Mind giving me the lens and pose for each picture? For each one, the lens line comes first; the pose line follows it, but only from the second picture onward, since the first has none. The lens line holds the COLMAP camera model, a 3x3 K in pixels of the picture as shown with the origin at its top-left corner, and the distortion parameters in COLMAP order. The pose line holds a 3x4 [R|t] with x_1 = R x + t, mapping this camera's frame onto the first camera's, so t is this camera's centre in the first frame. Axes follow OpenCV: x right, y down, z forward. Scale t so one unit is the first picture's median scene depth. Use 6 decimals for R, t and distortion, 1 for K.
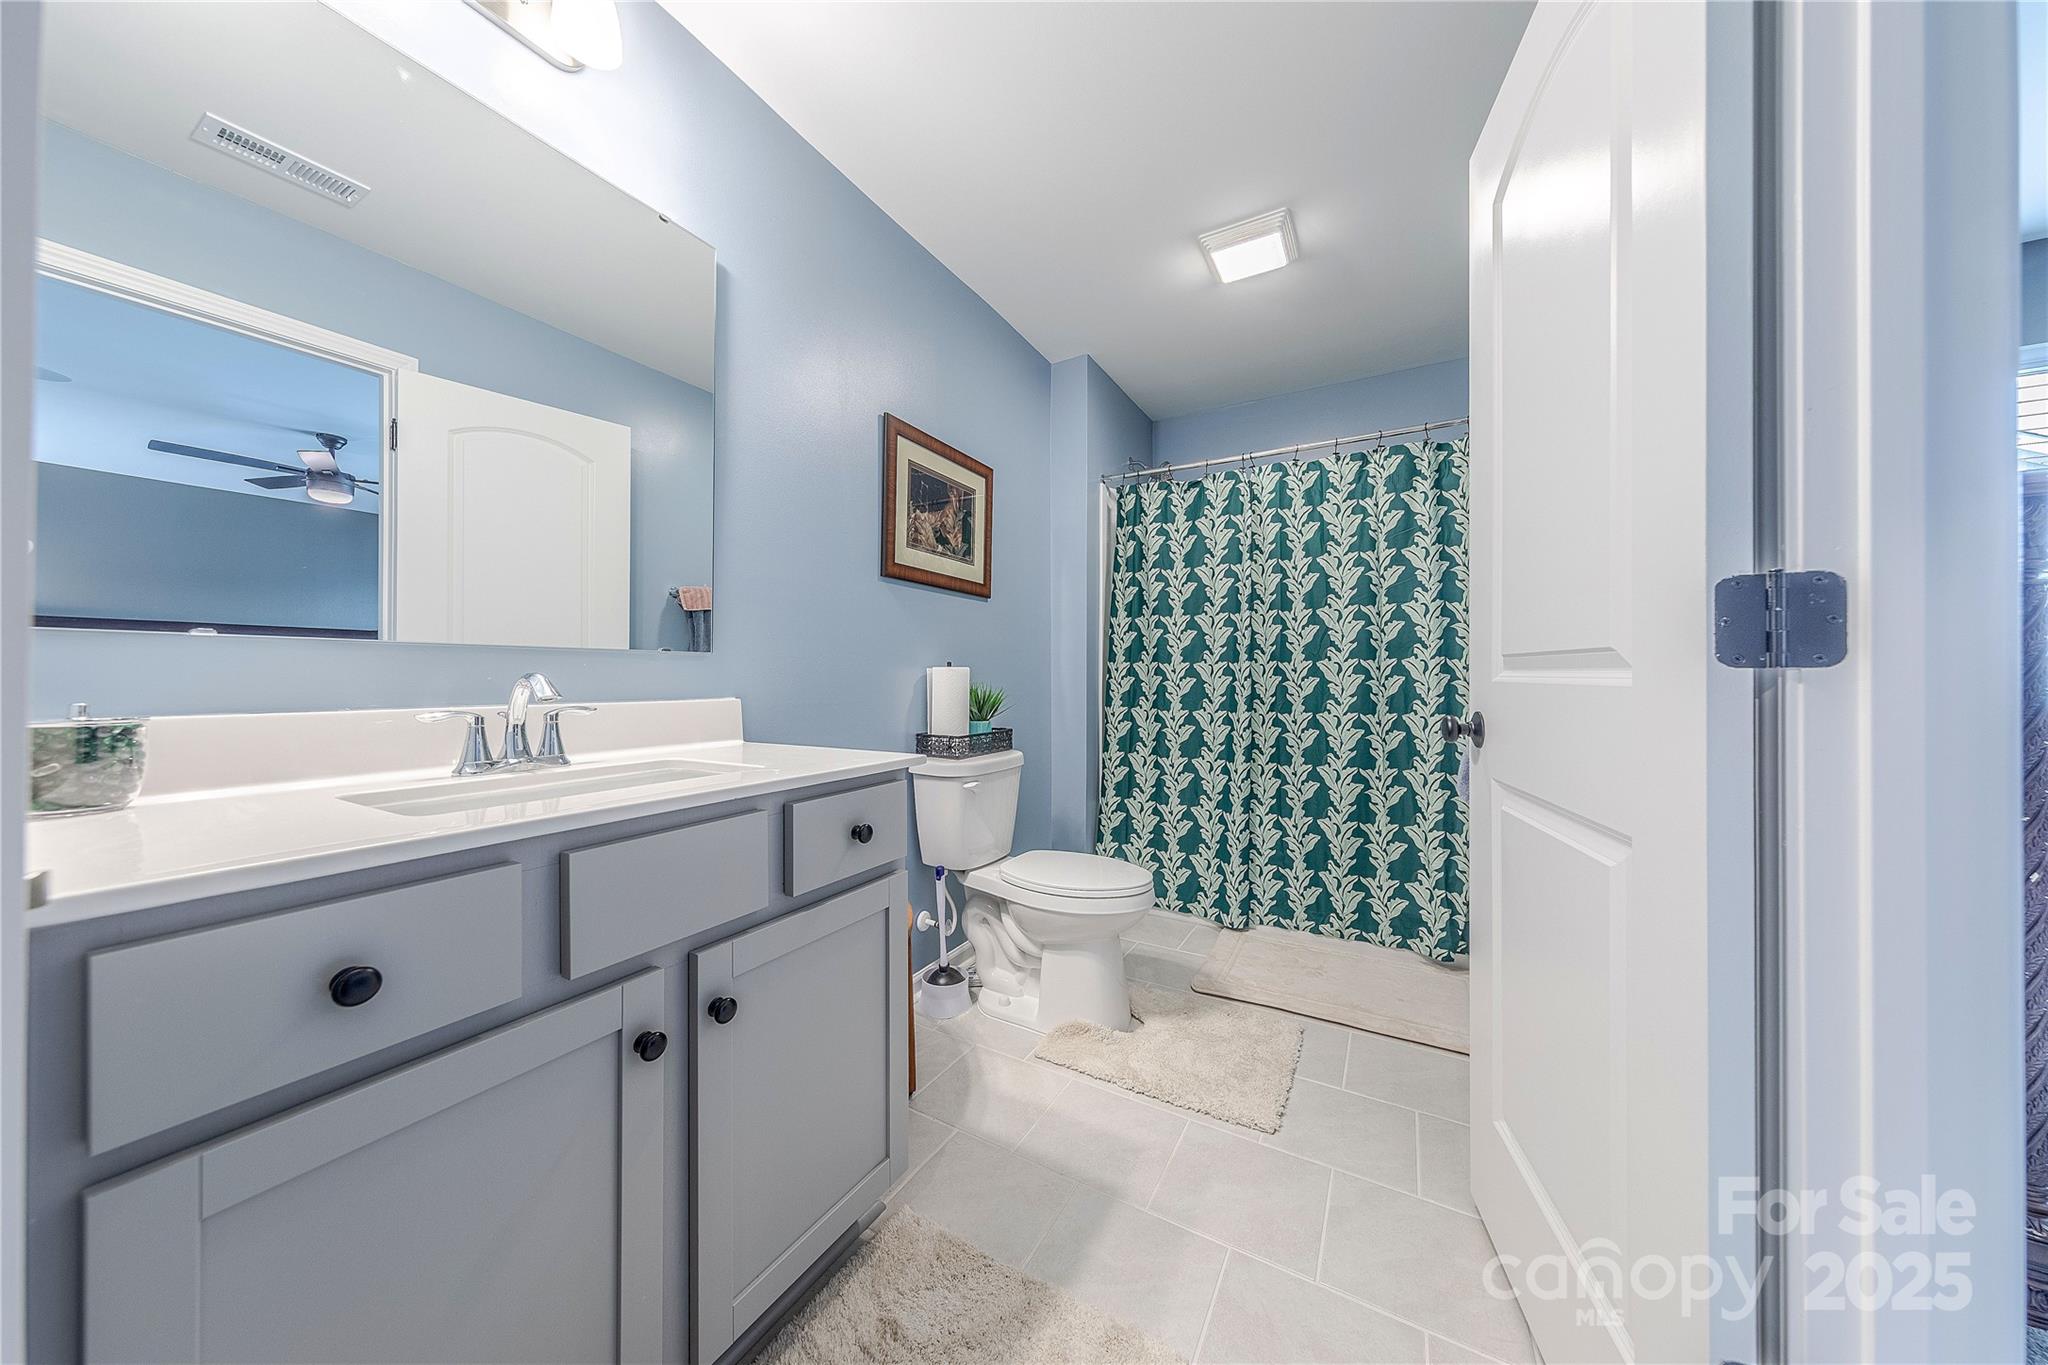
lens RADIAL K [[650.6, 0, 1015.8], [0, 650.6, 683.7], [0, 0, 1]] dist [0.006131, -0.000079]
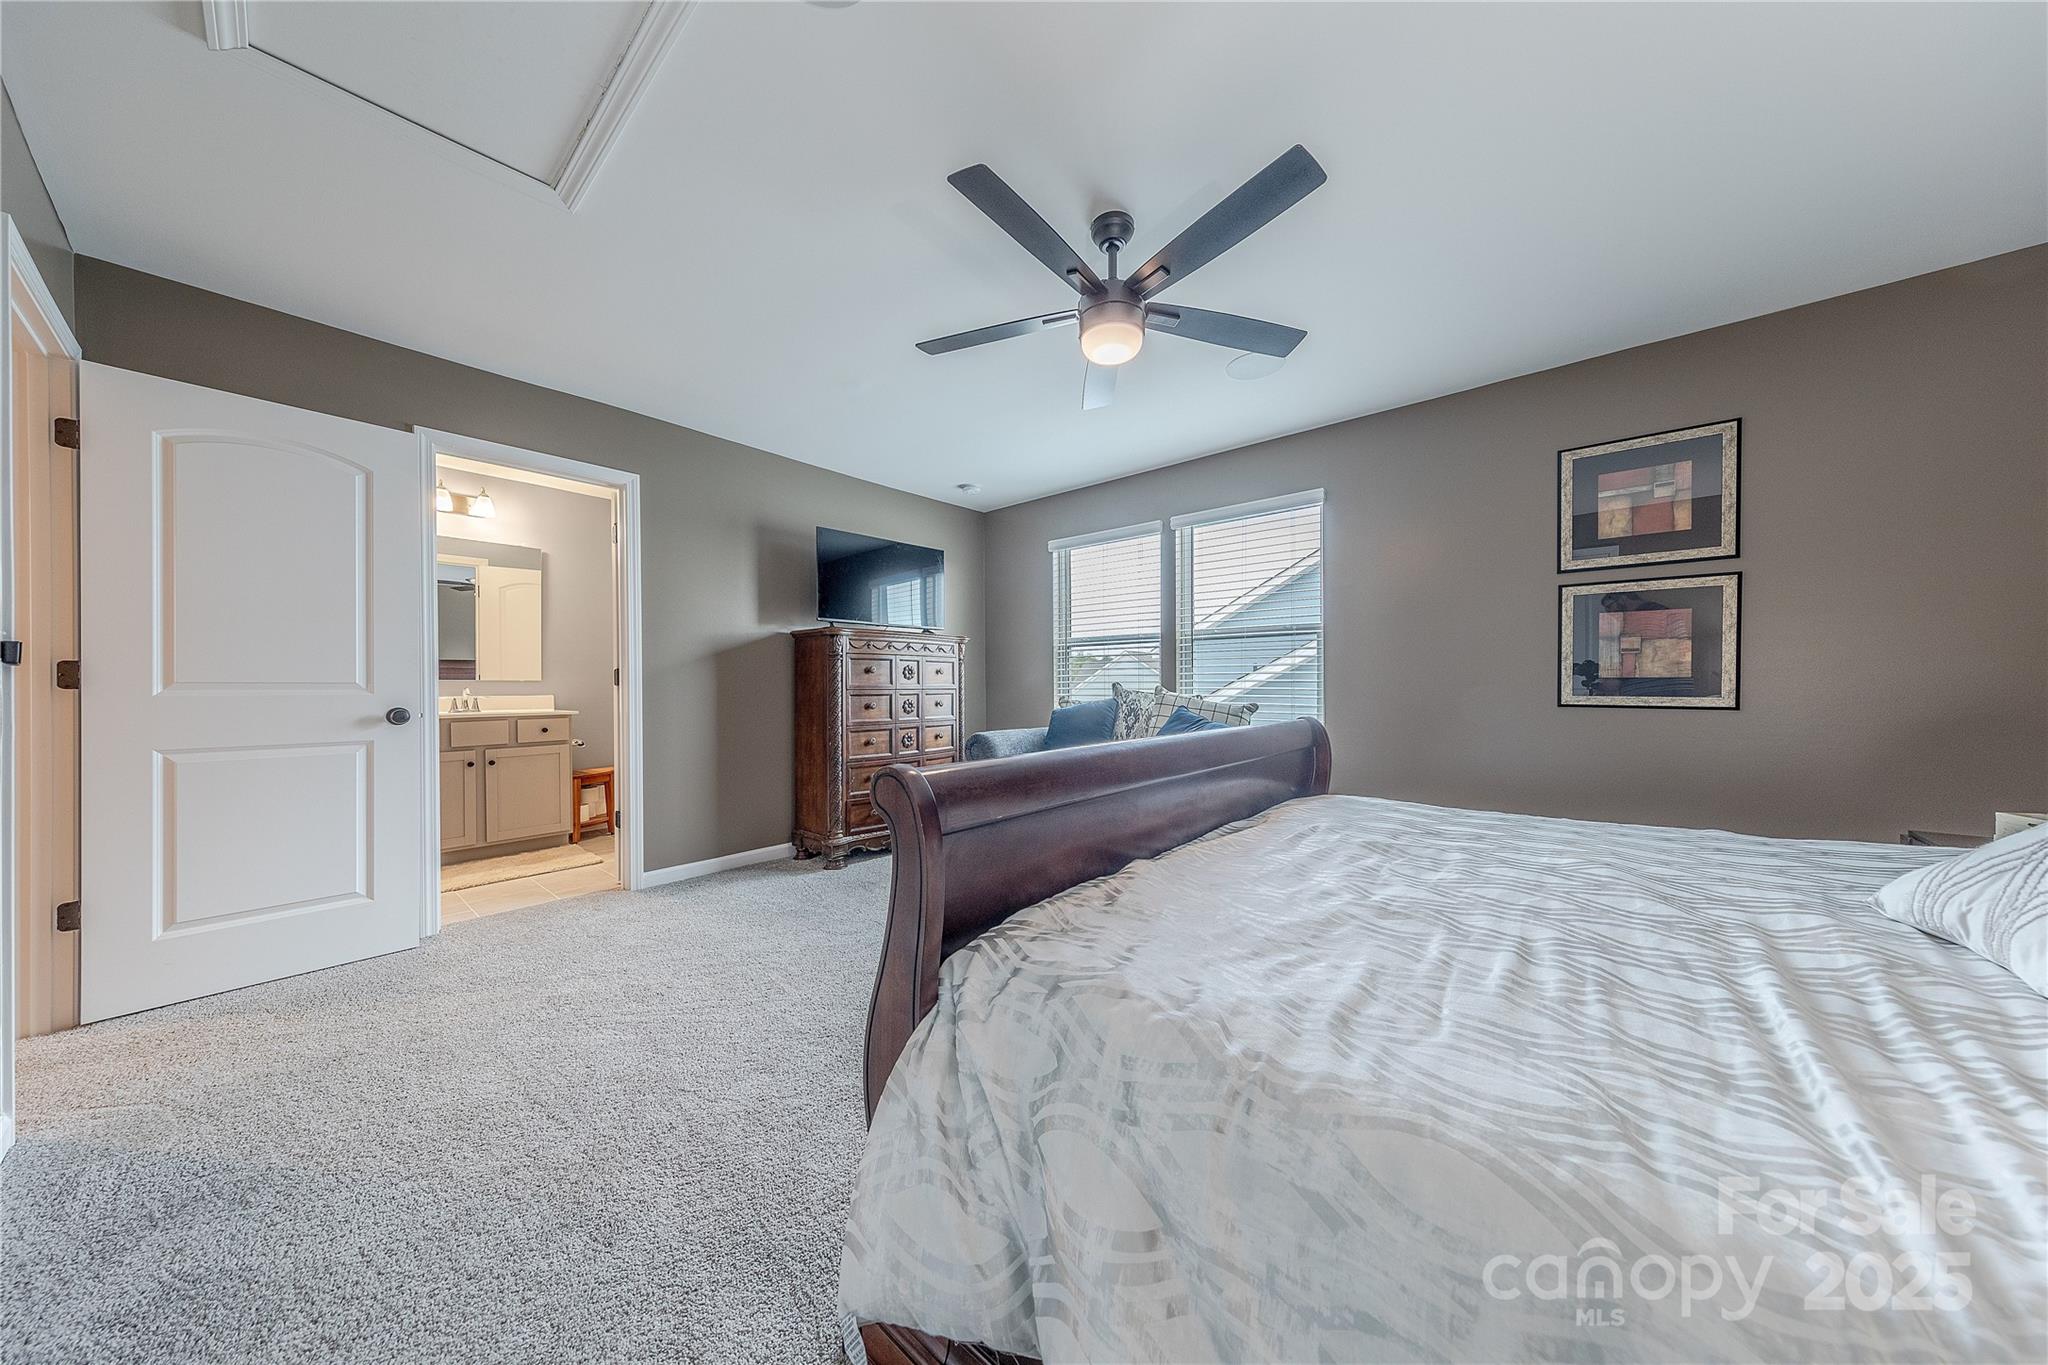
lens RADIAL K [[650.6, 0, 1015.8], [0, 650.6, 683.7], [0, 0, 1]] dist [0.006131, -0.000079]
pose [[0.983637, -0.001192, -0.180157, 3.876878], [0.001311, 0.999999, 0.000543, -0.038476], [0.180156, -0.000770, 0.983638, -2.744368]]
